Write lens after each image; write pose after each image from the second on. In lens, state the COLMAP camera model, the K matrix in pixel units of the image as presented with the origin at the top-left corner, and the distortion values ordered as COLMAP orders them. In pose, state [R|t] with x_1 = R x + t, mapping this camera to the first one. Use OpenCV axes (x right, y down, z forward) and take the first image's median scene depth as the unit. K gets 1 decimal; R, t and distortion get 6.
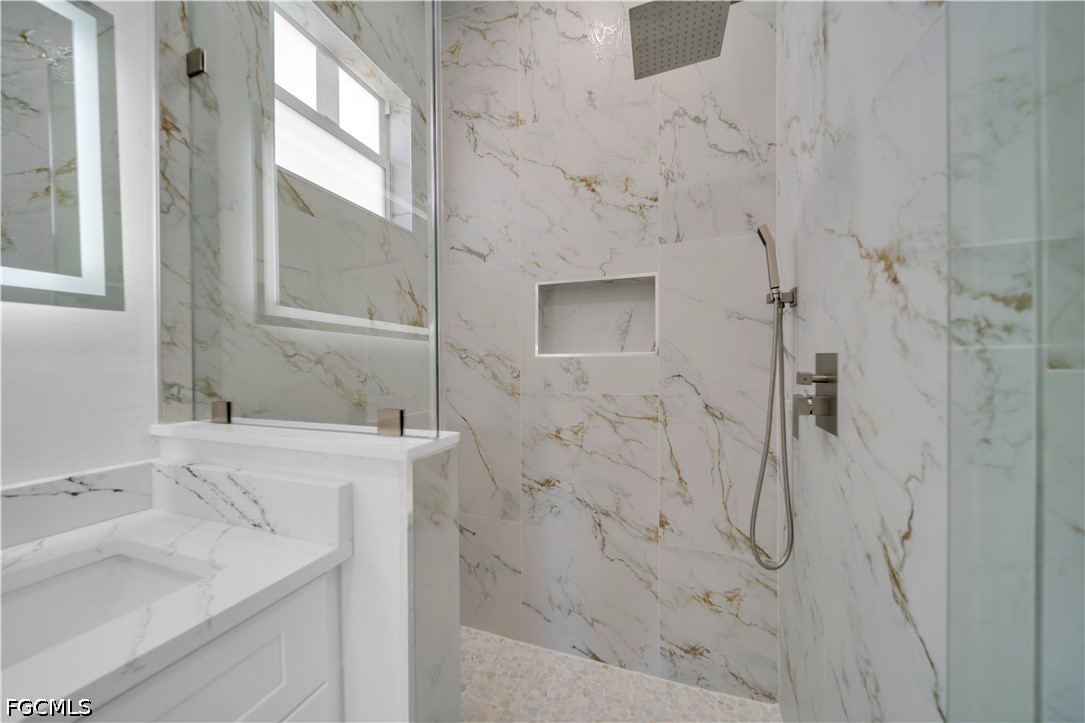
lens RADIAL K [[369.7, 0, 551.5], [0, 369.7, 368.0], [0, 0, 1]] dist [0.000105, -0.000848]
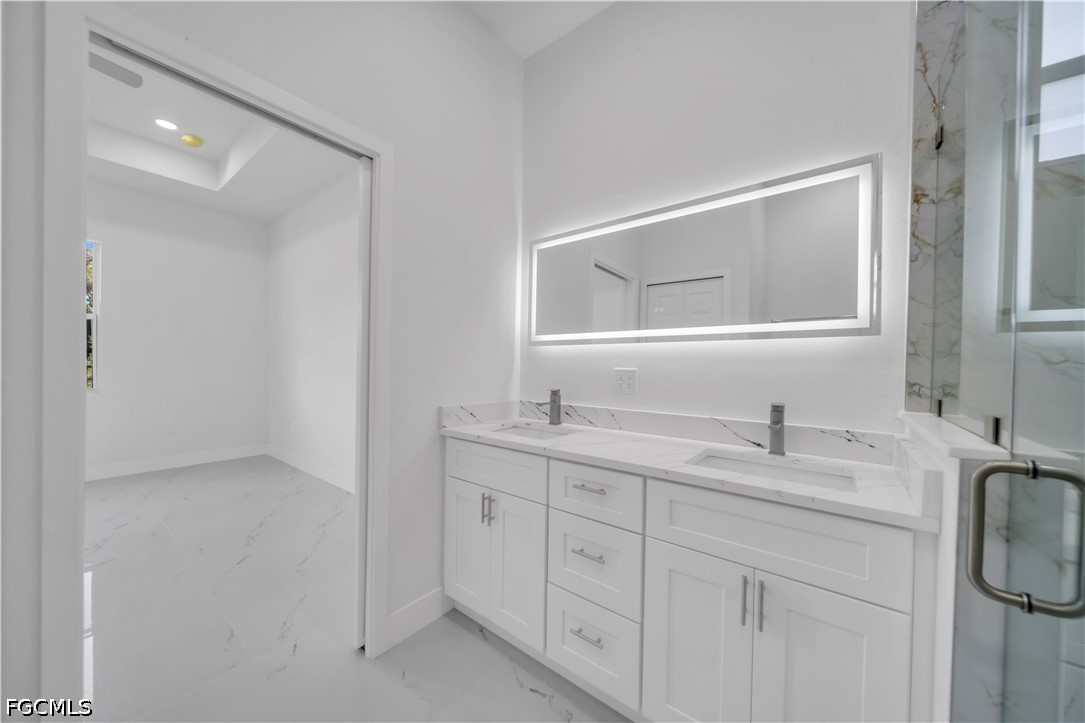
lens RADIAL K [[369.7, 0, 543.8], [0, 369.7, 366.9], [0, 0, 1]] dist [0.000105, -0.000848]
pose [[-0.320246, 0.009611, -0.947286, 0.579561], [-0.025265, 0.999506, 0.018682, -0.007847], [0.946997, 0.029916, -0.319845, 0.100817]]
